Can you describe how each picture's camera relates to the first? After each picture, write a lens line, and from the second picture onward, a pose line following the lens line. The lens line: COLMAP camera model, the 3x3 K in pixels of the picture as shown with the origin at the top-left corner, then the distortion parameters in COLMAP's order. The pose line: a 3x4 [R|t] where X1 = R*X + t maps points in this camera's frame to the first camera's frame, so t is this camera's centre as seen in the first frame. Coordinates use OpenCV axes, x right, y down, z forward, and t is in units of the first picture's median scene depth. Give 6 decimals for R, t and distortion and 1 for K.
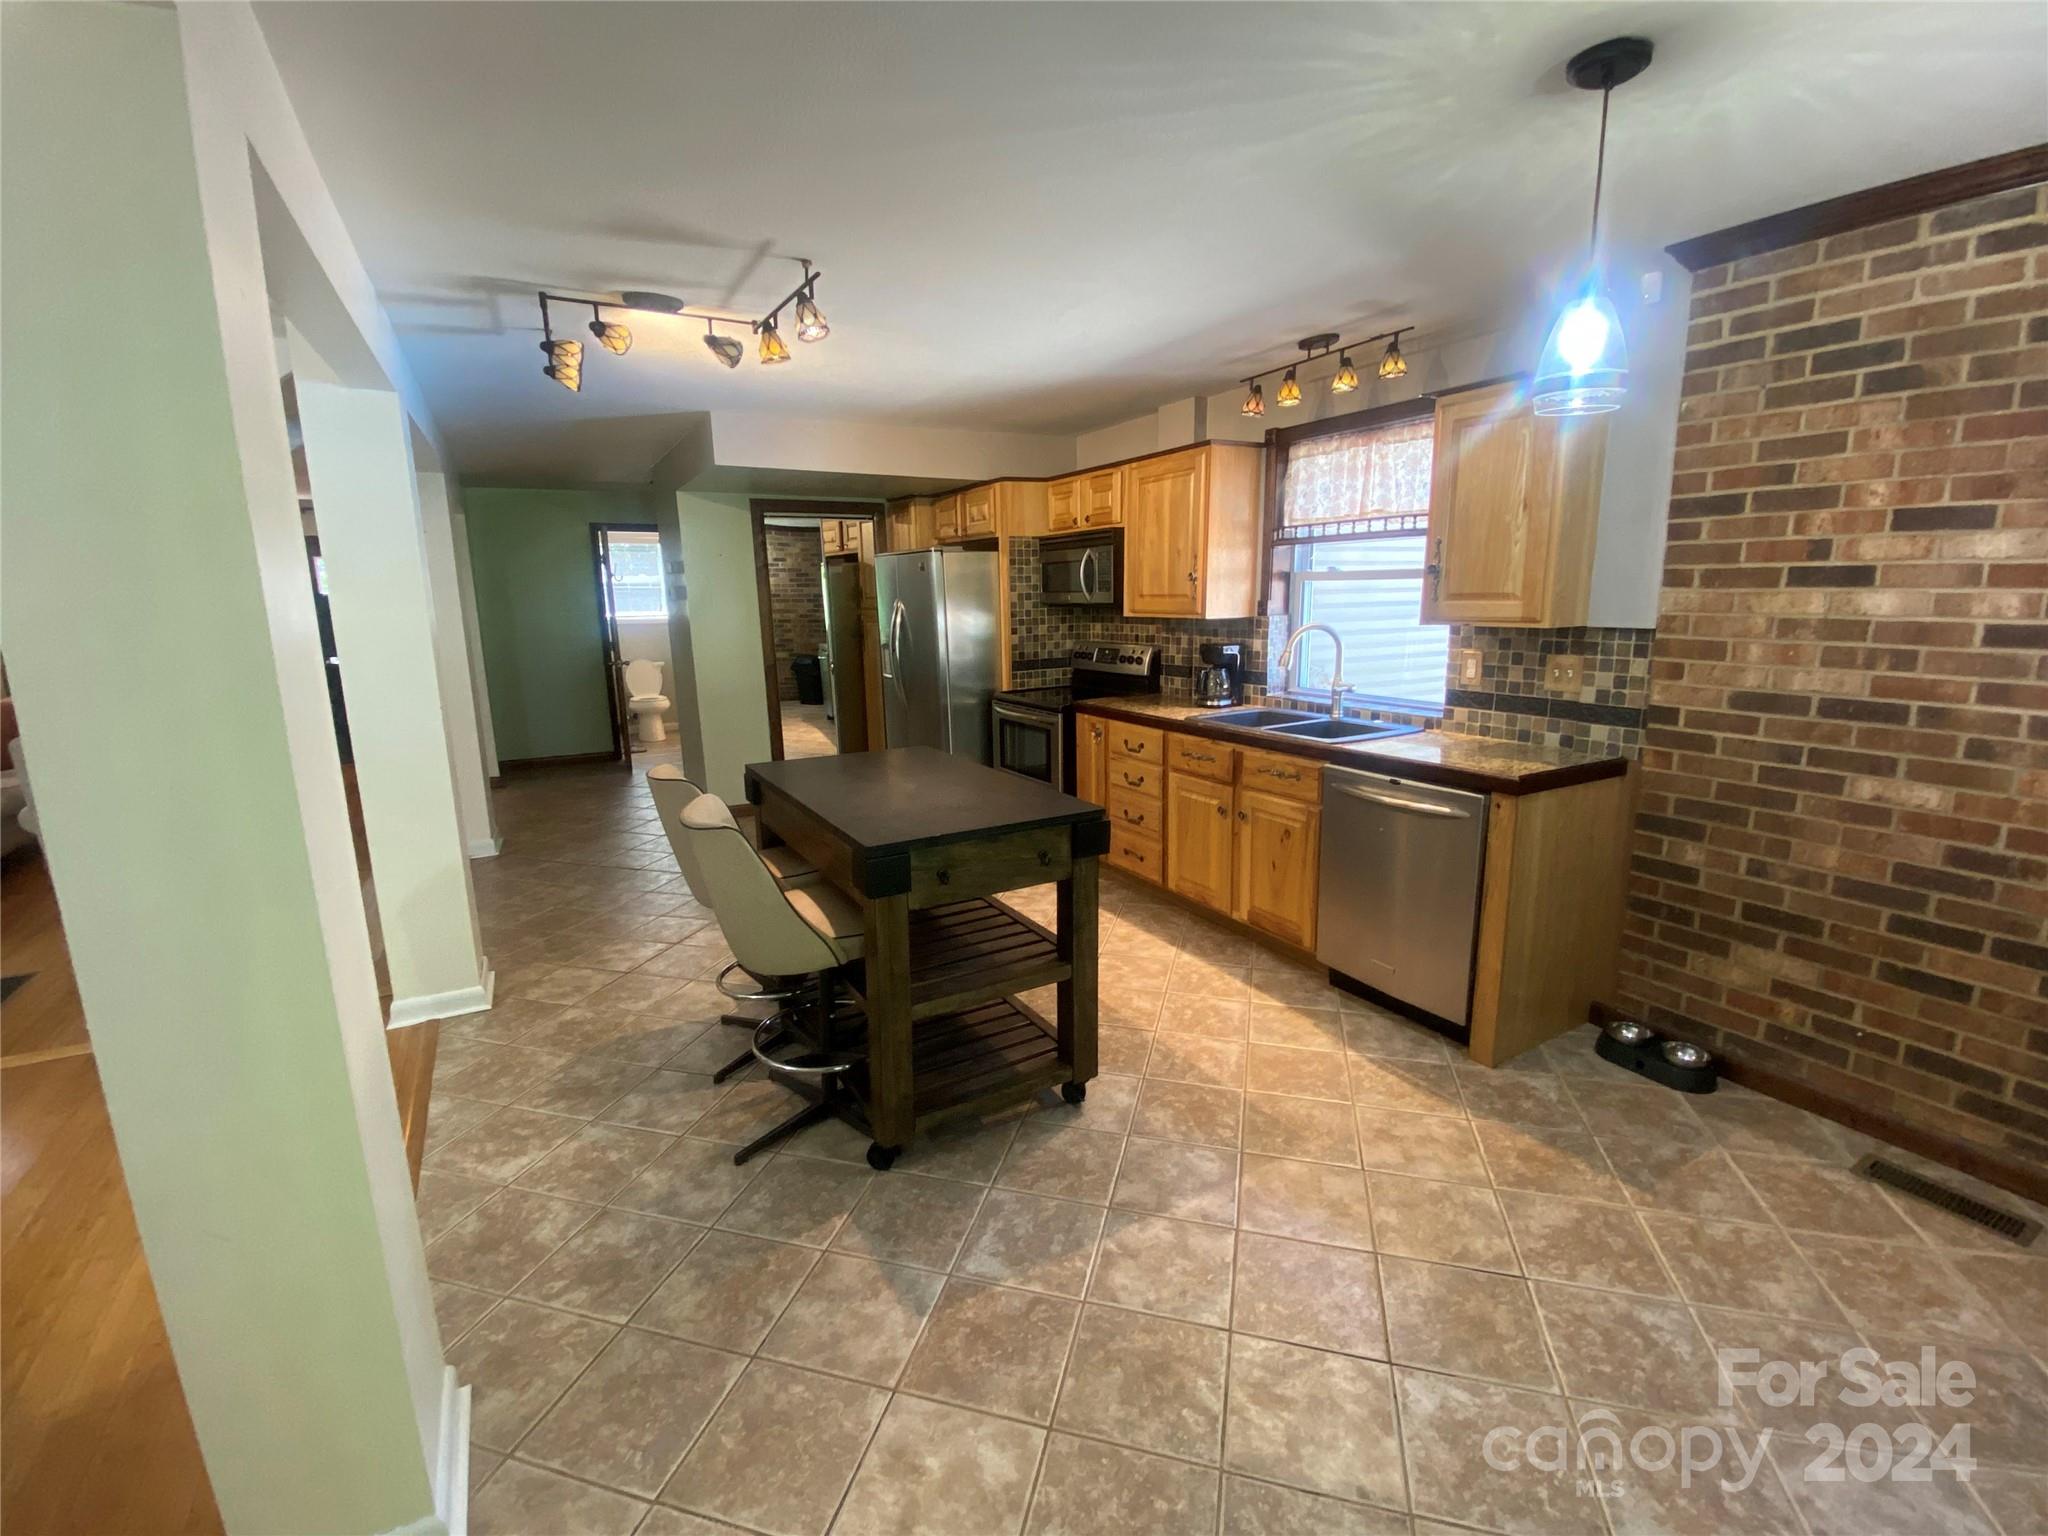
lens RADIAL K [[891.4, 0, 1008.5], [0, 891.4, 777.1], [0, 0, 1]] dist [0.002436, -0.016233]
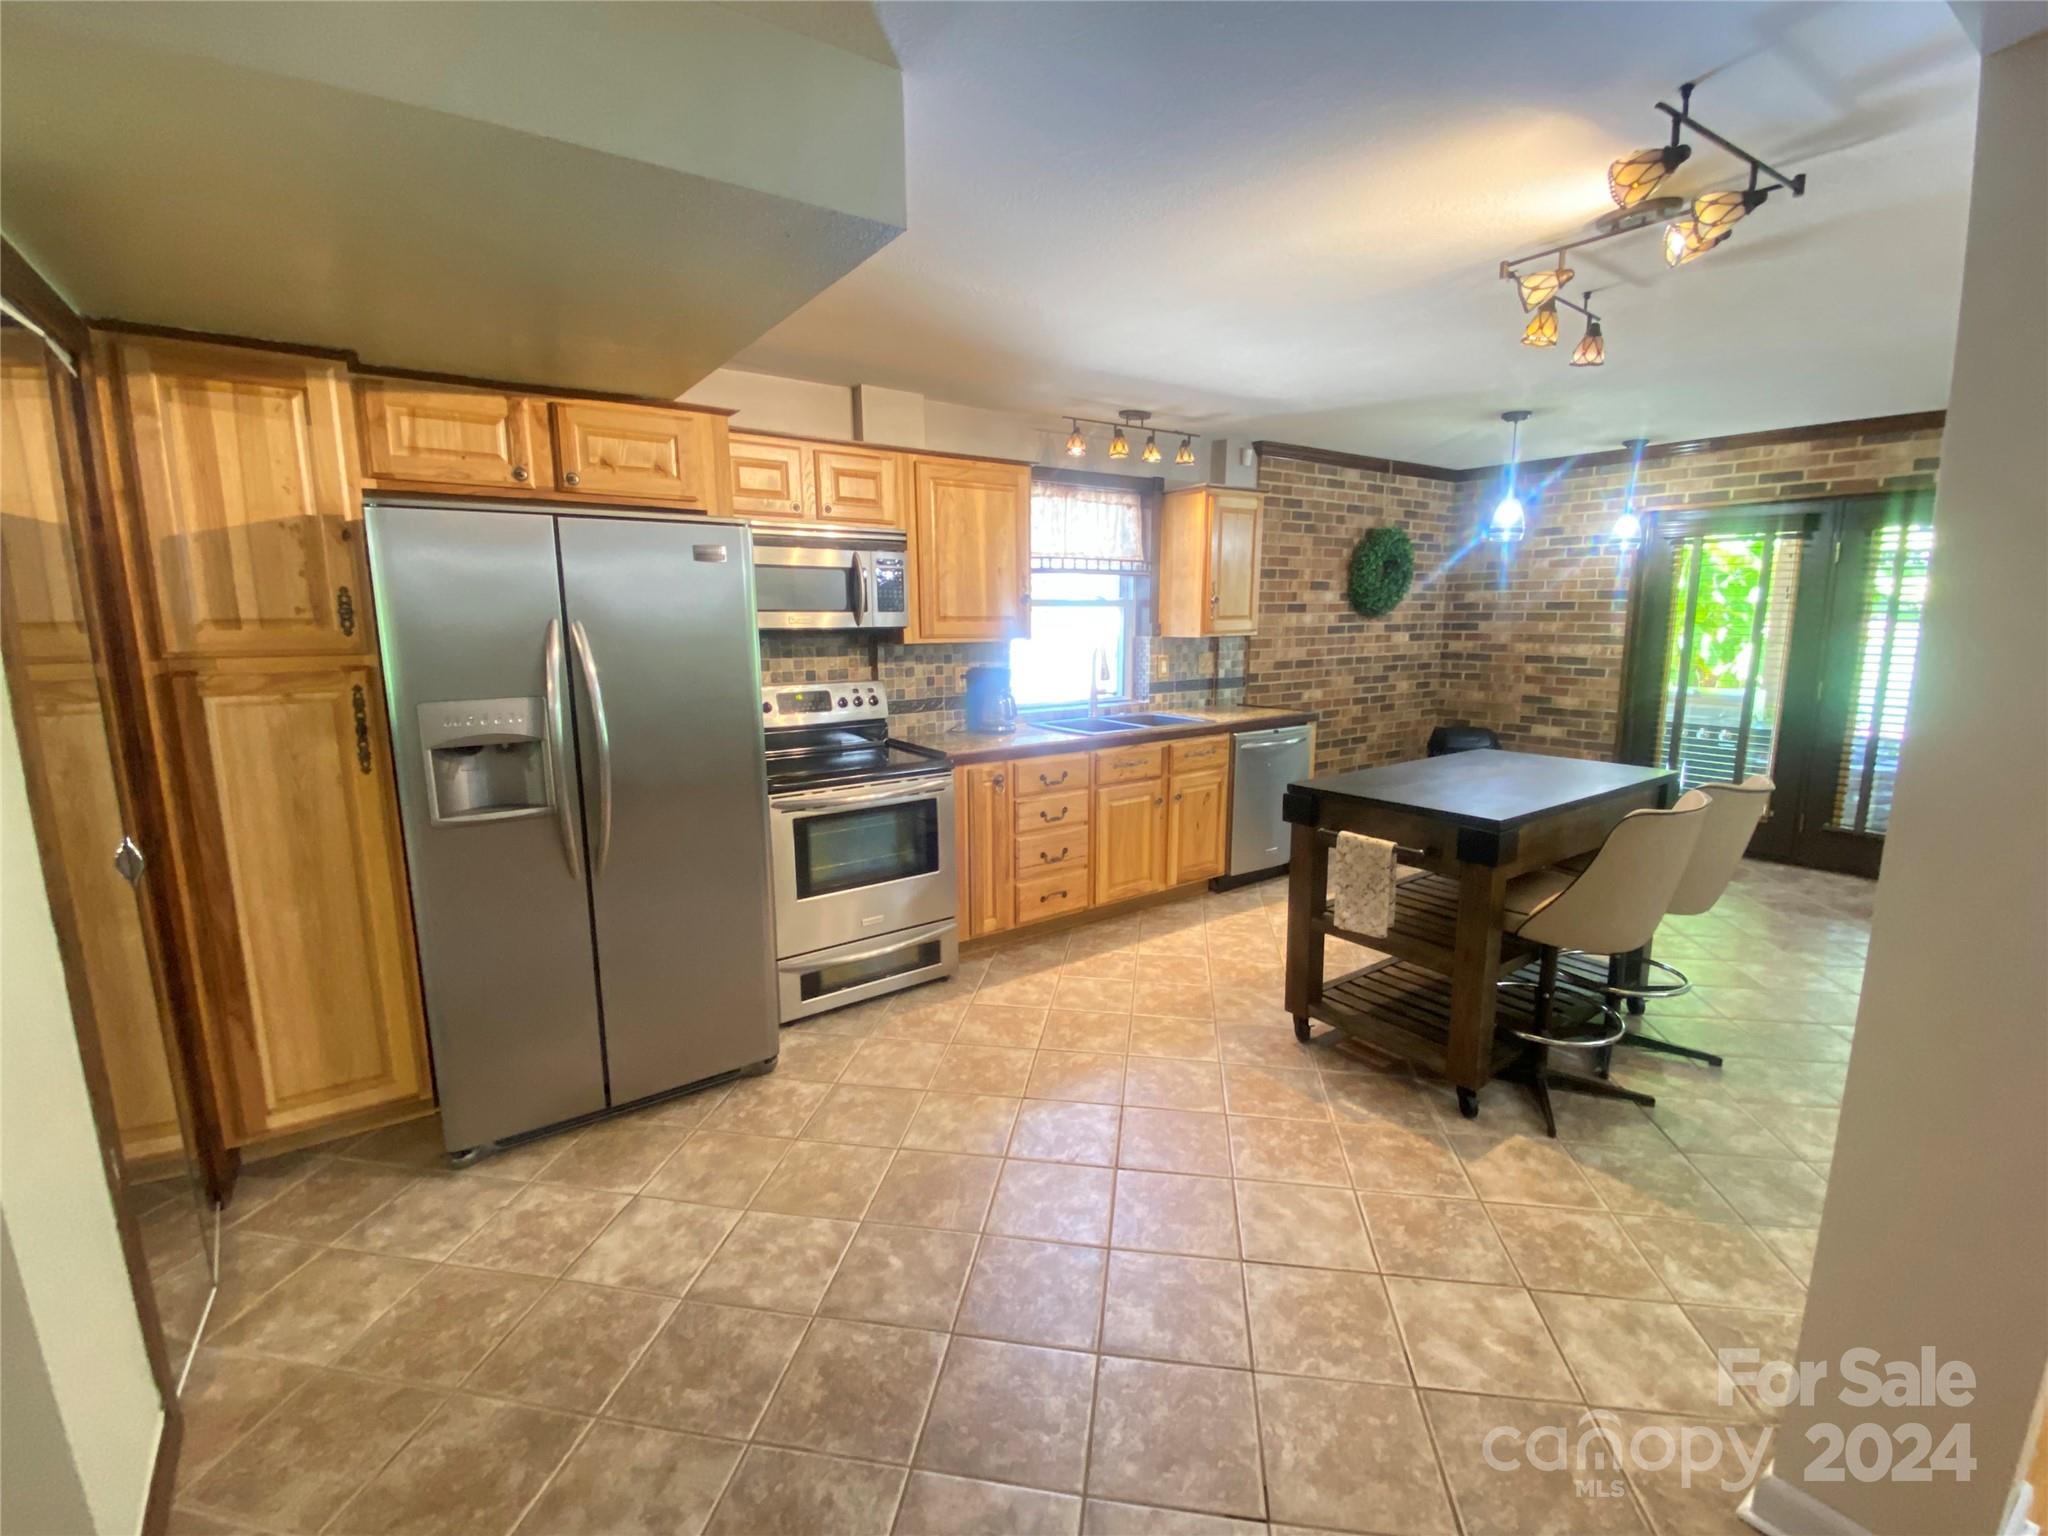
lens RADIAL K [[891.4, 0, 1008.5], [0, 891.4, 777.1], [0, 0, 1]] dist [0.002436, -0.016233]
pose [[-0.102959, -0.153884, 0.982710, -1.089240], [0.217528, 0.960563, 0.173206, -0.294829], [-0.970609, 0.231600, -0.065424, 1.580949]]
